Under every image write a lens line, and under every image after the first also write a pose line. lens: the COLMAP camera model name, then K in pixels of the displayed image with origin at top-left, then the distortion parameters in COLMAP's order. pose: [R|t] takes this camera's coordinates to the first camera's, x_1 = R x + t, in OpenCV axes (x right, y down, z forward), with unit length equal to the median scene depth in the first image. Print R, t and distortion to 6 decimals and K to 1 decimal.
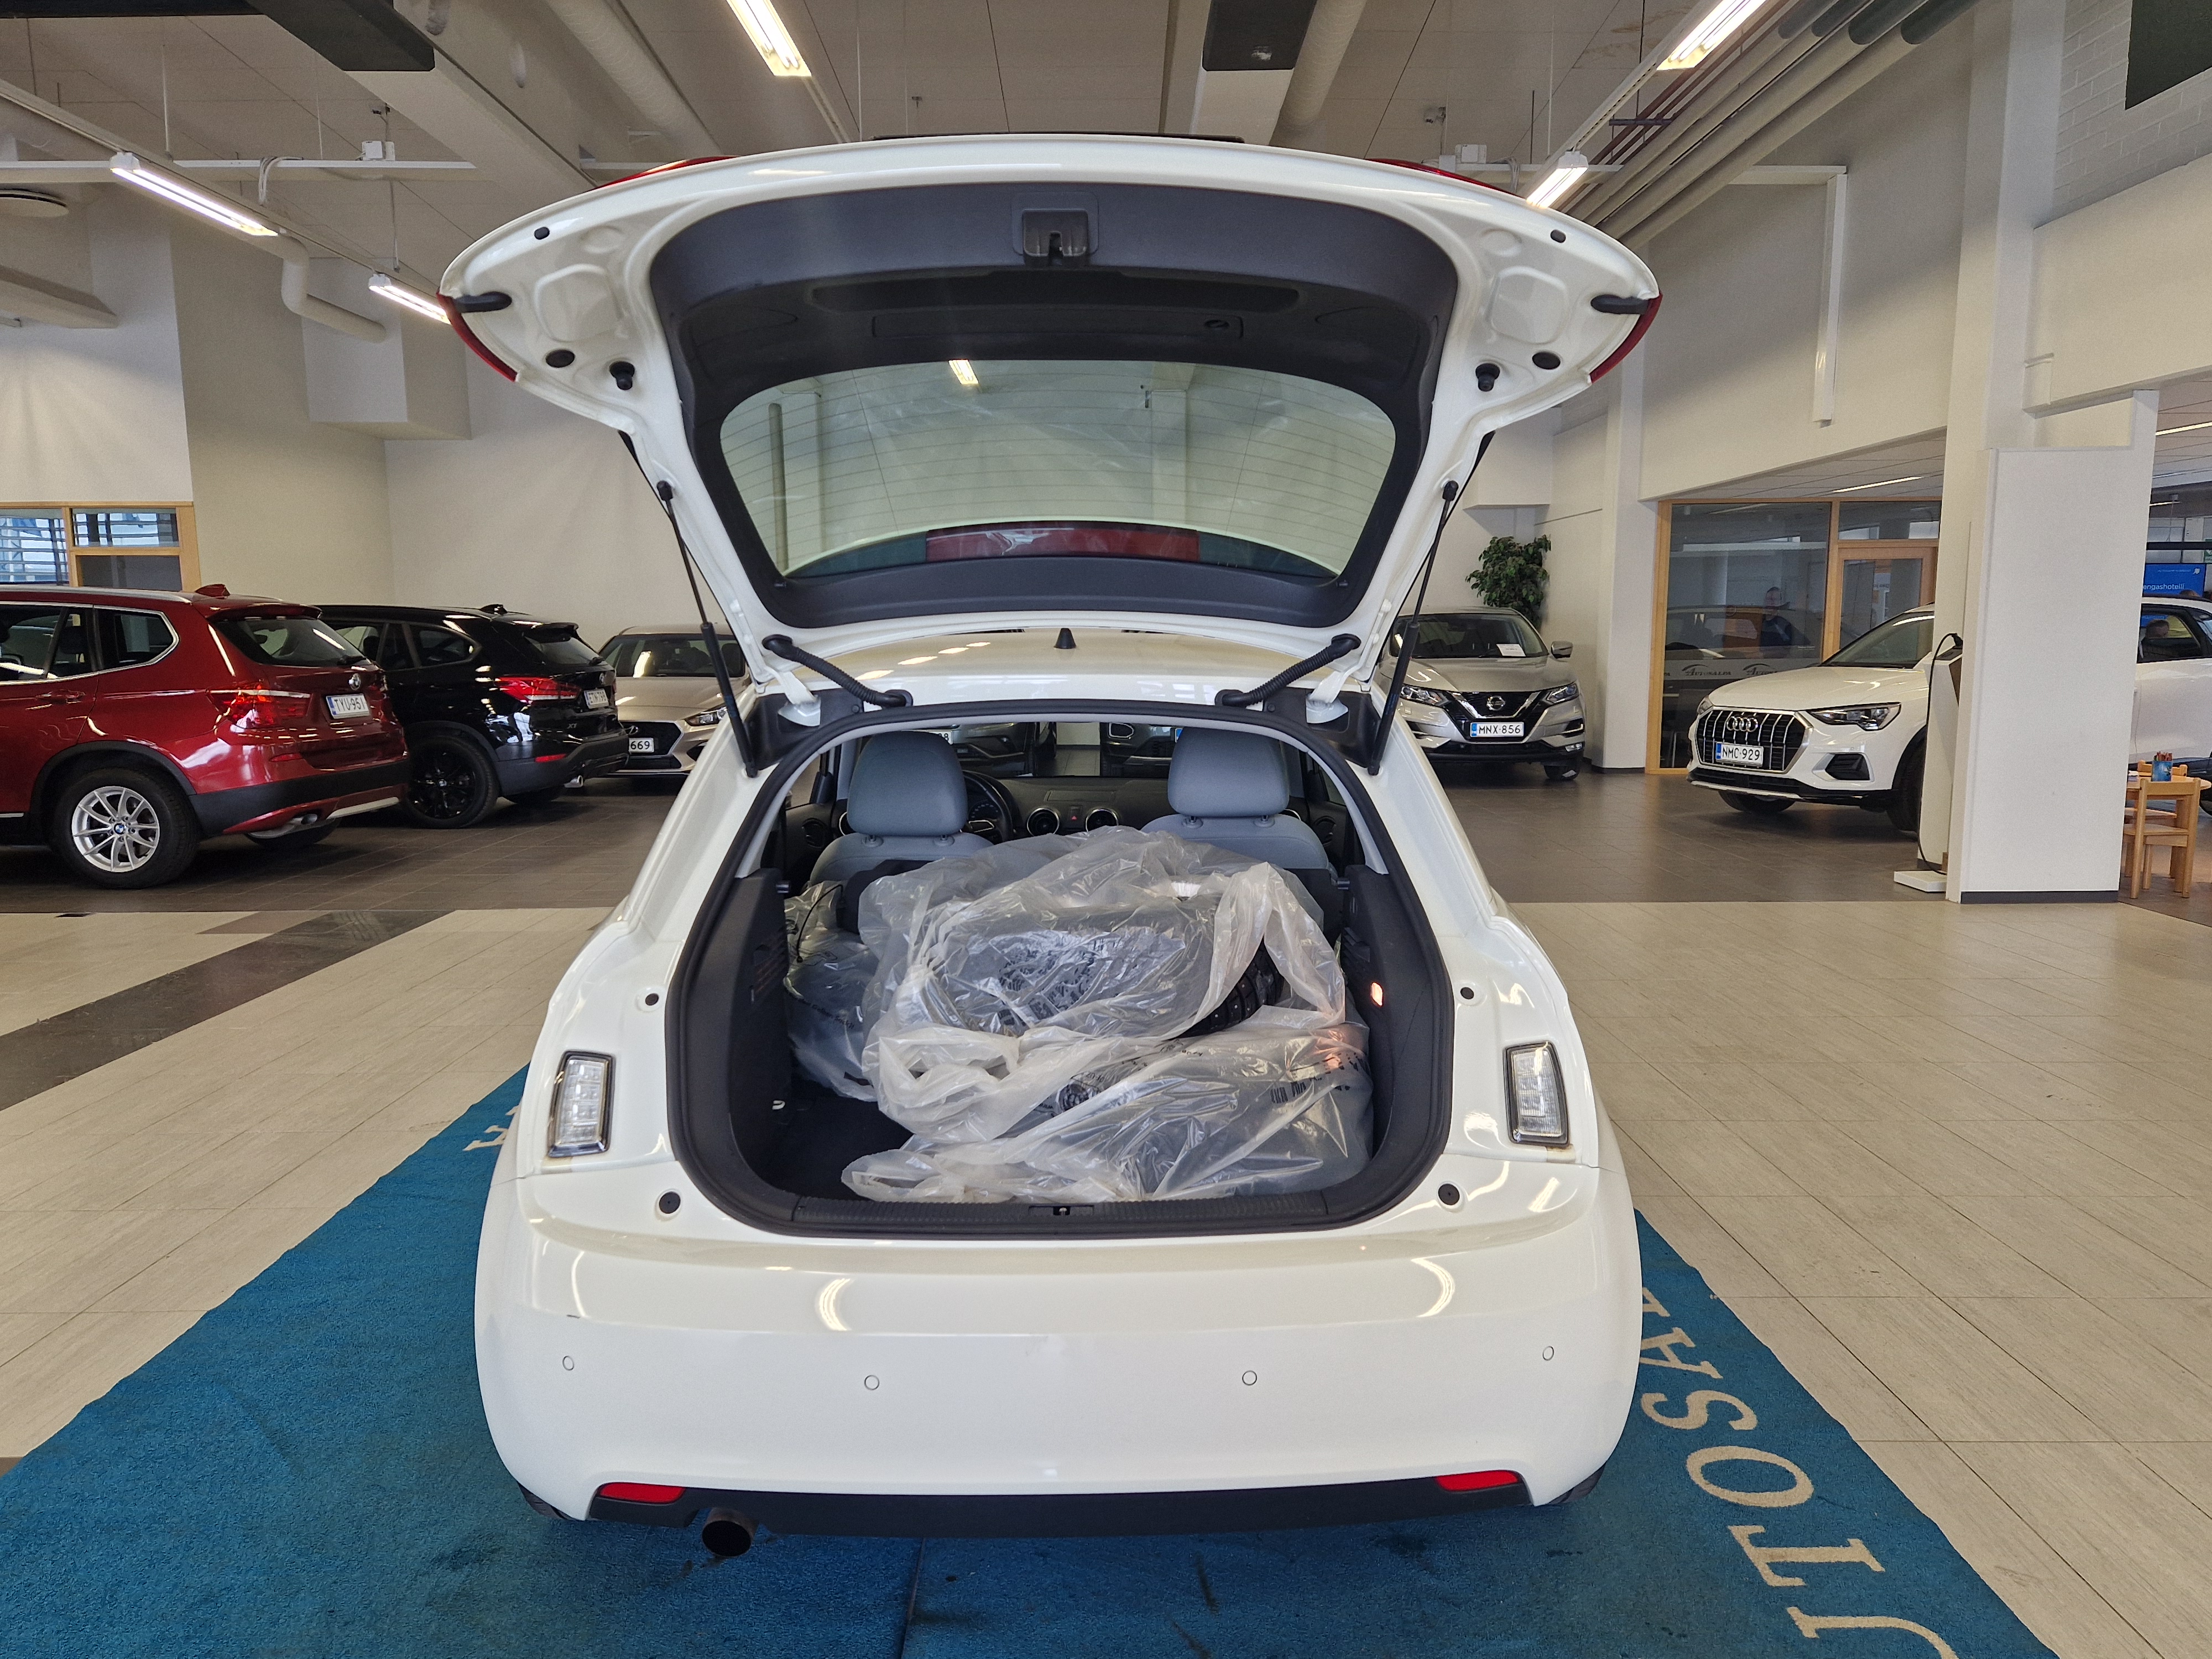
lens RADIAL K [[1613.2, 0, 1106.0], [0, 1613.2, 829.5], [0, 0, 1]] dist [0.059482, -0.065923]
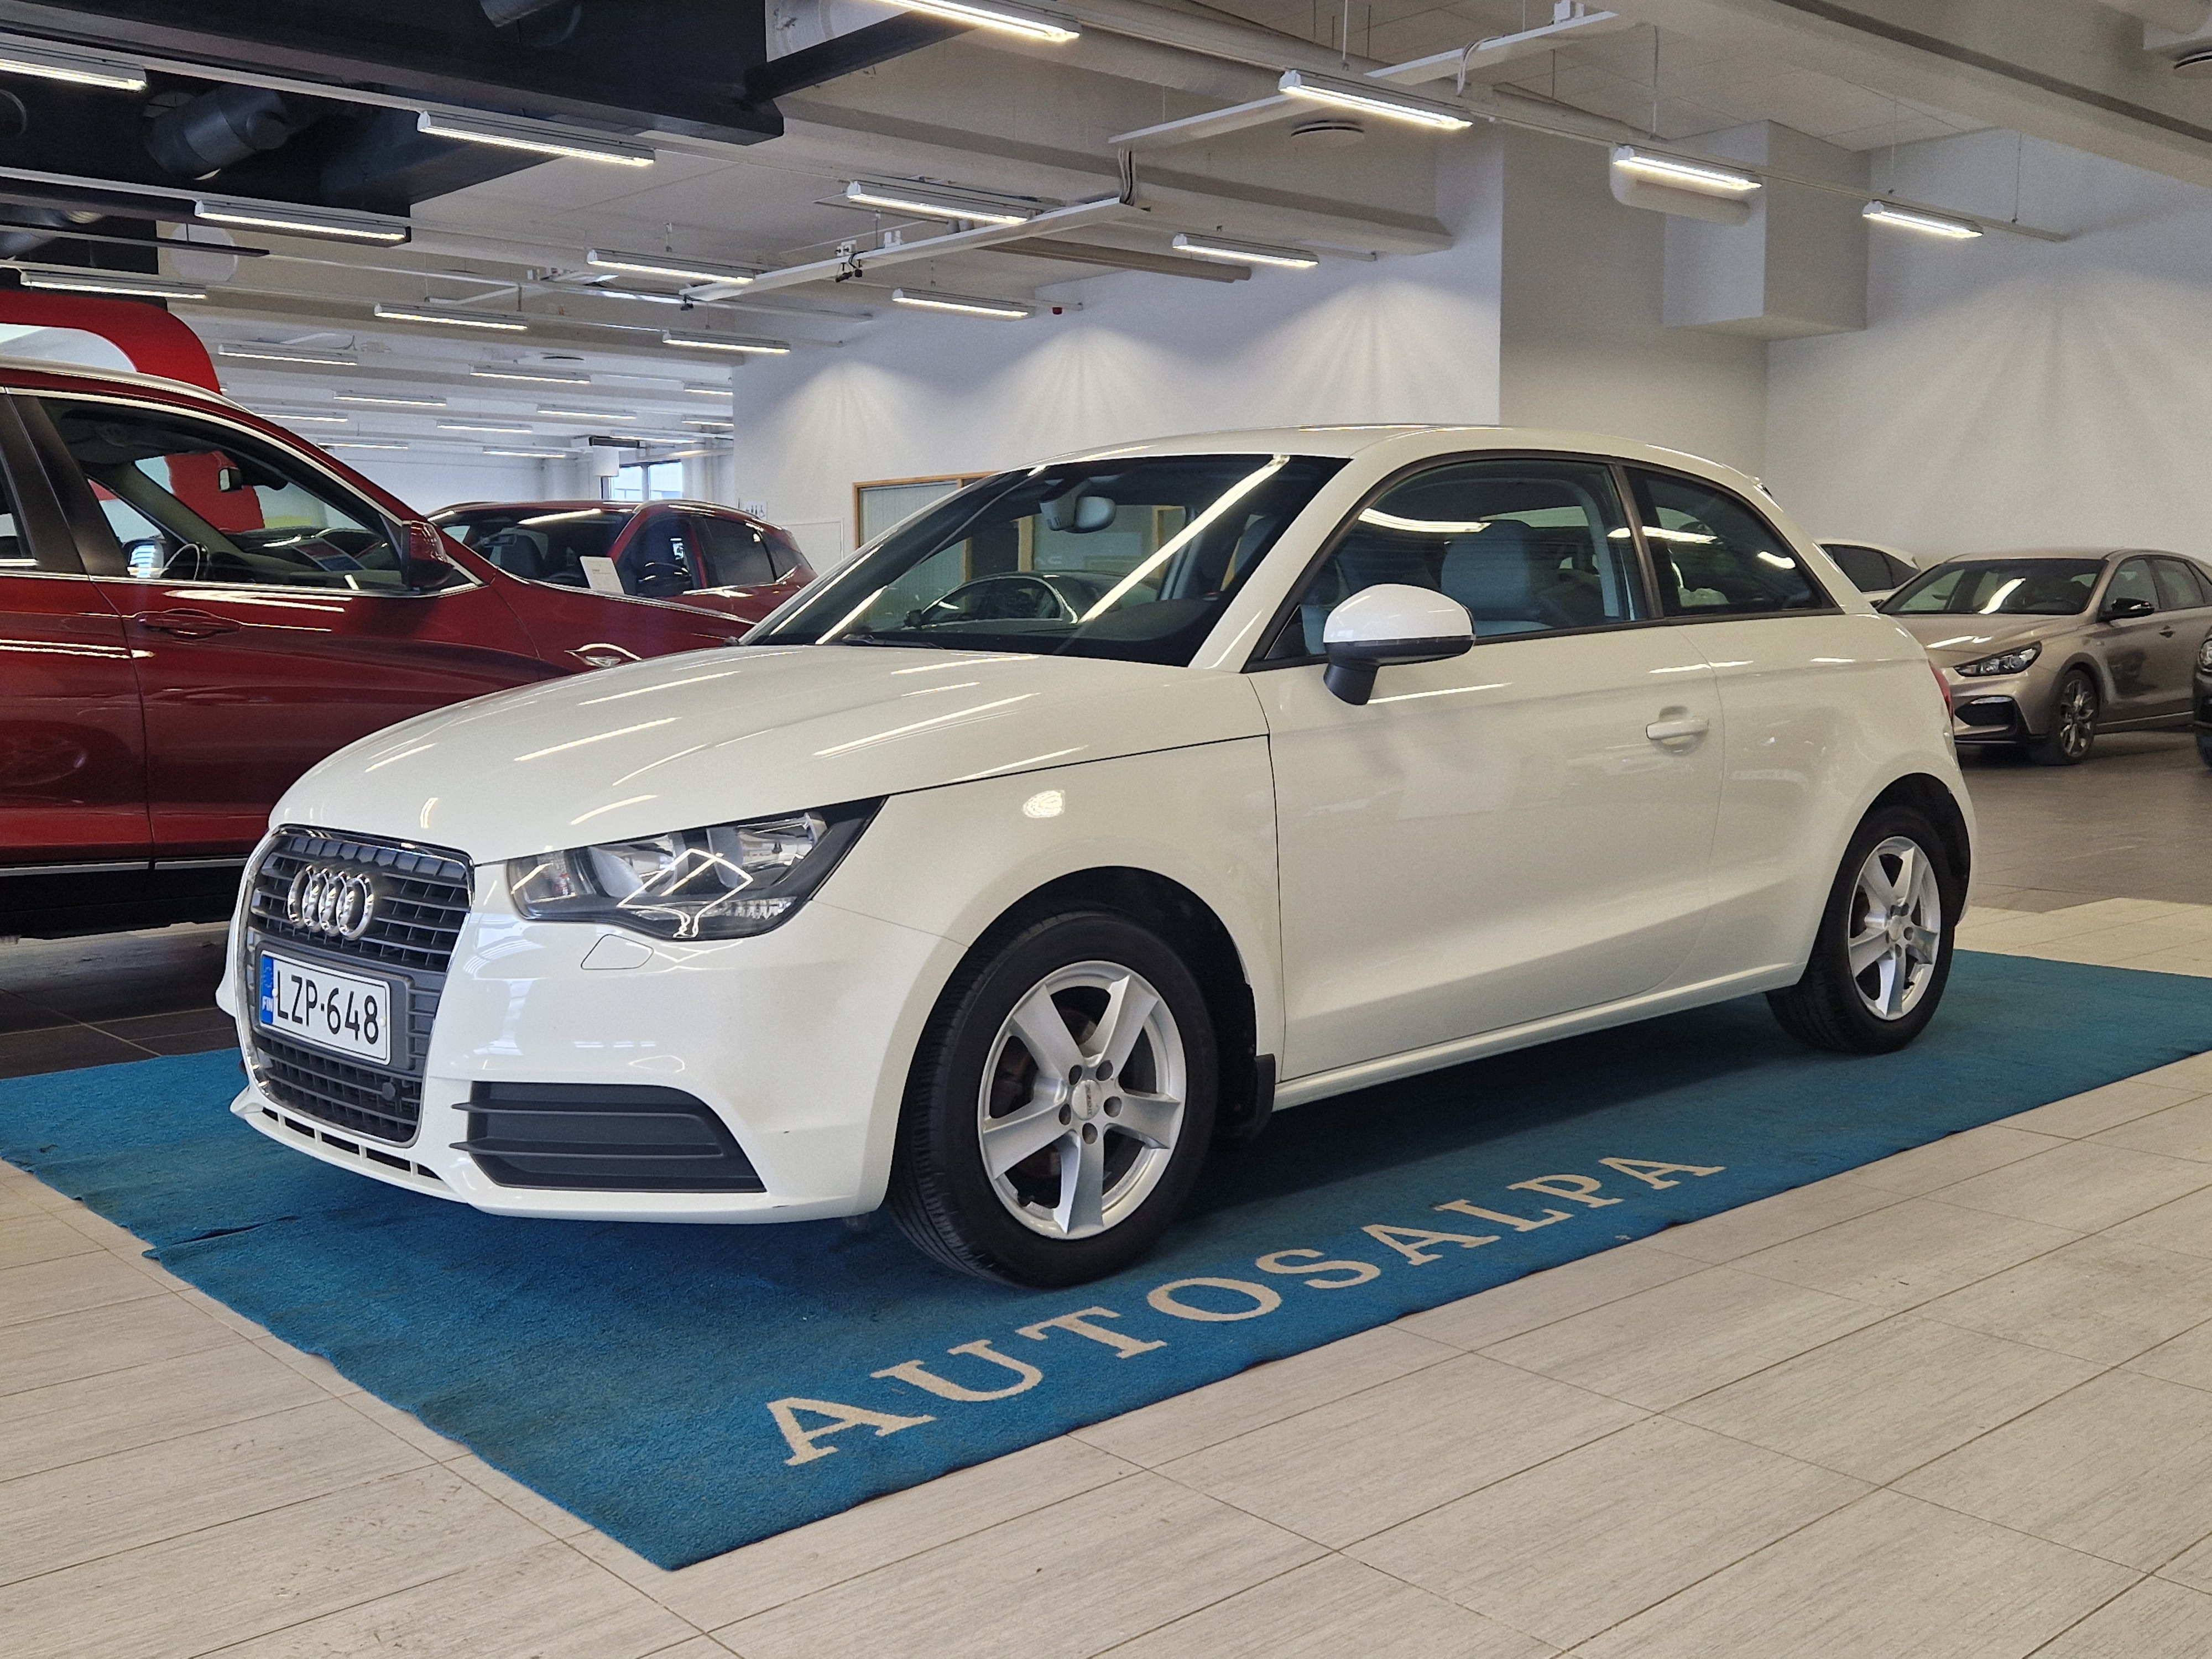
lens RADIAL K [[2171.2, 0, 1123.1], [0, 2171.2, 805.0], [0, 0, 1]] dist [0.106630, -0.170646]
pose [[0.673061, 0.063914, -0.736820, 0.270735], [-0.087256, 0.996163, 0.006704, 0.026397], [0.734422, 0.059780, 0.676056, 0.028701]]
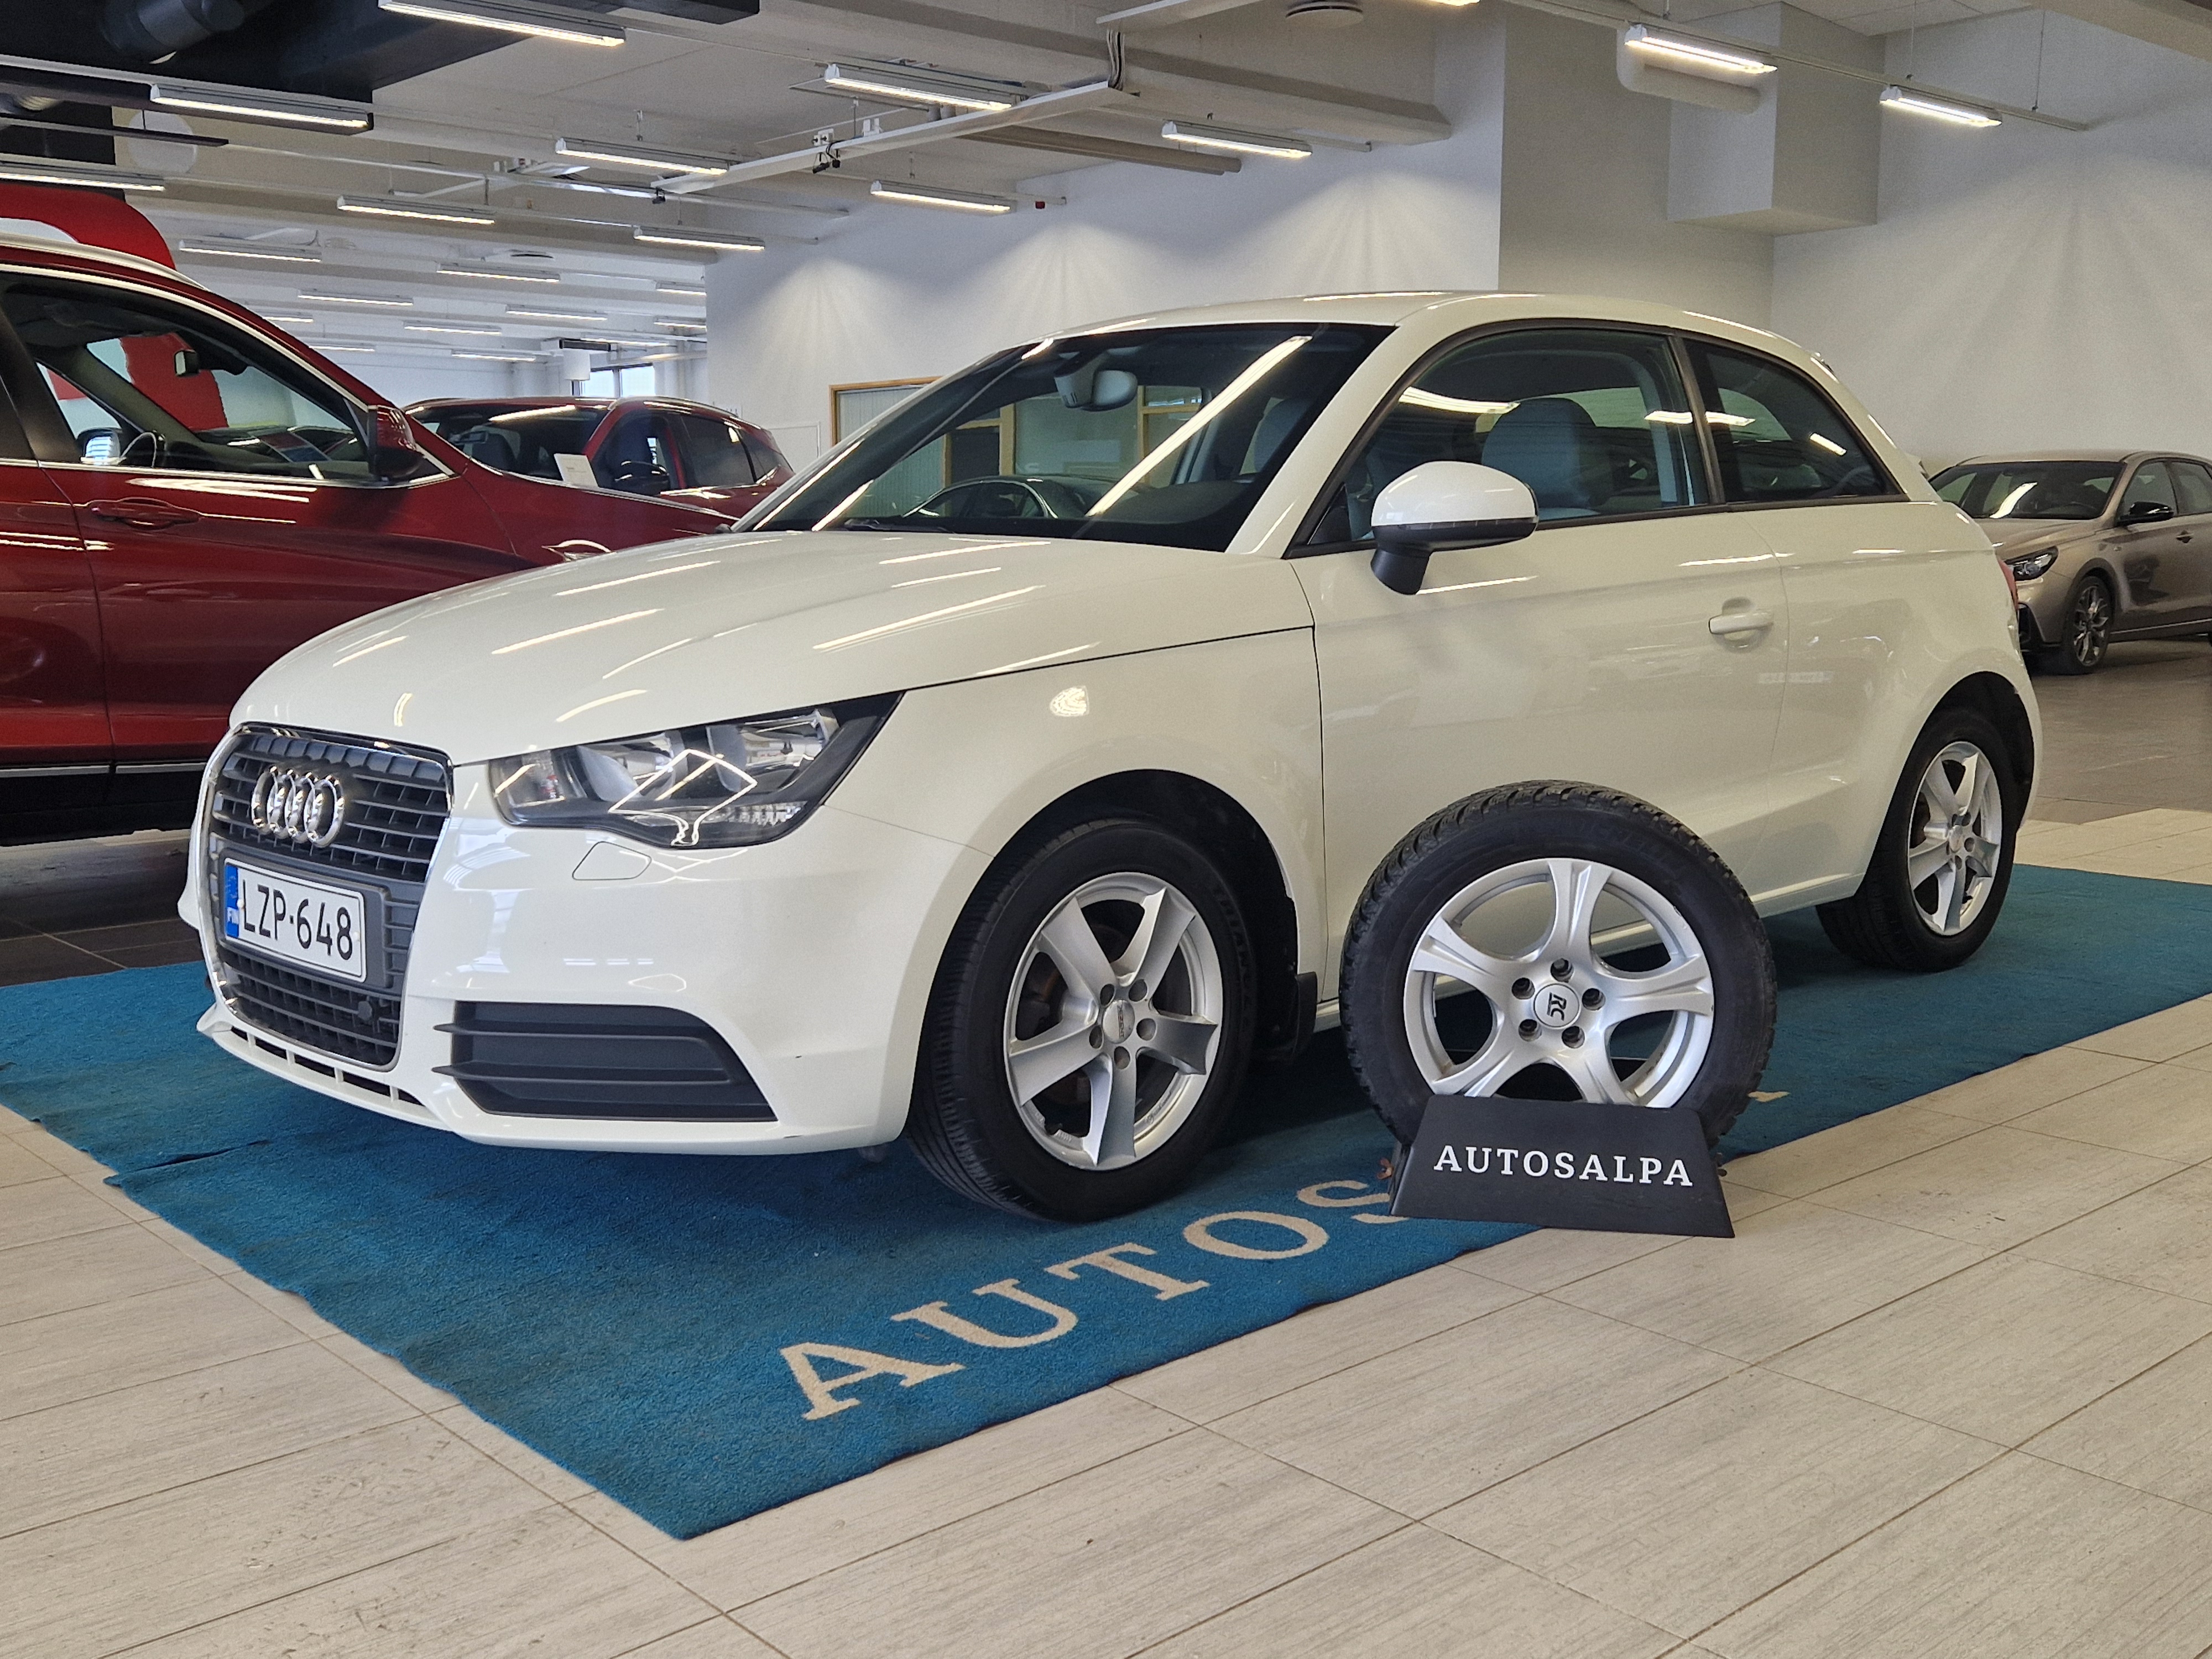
lens RADIAL K [[2172.9, 0, 1087.6], [0, 2172.9, 840.1], [0, 0, 1]] dist [0.116211, -0.189626]
pose [[0.669384, 0.105786, -0.735347, 0.250309], [-0.088576, 0.994114, 0.062381, 0.029036], [0.737617, 0.023377, 0.674814, 0.038491]]
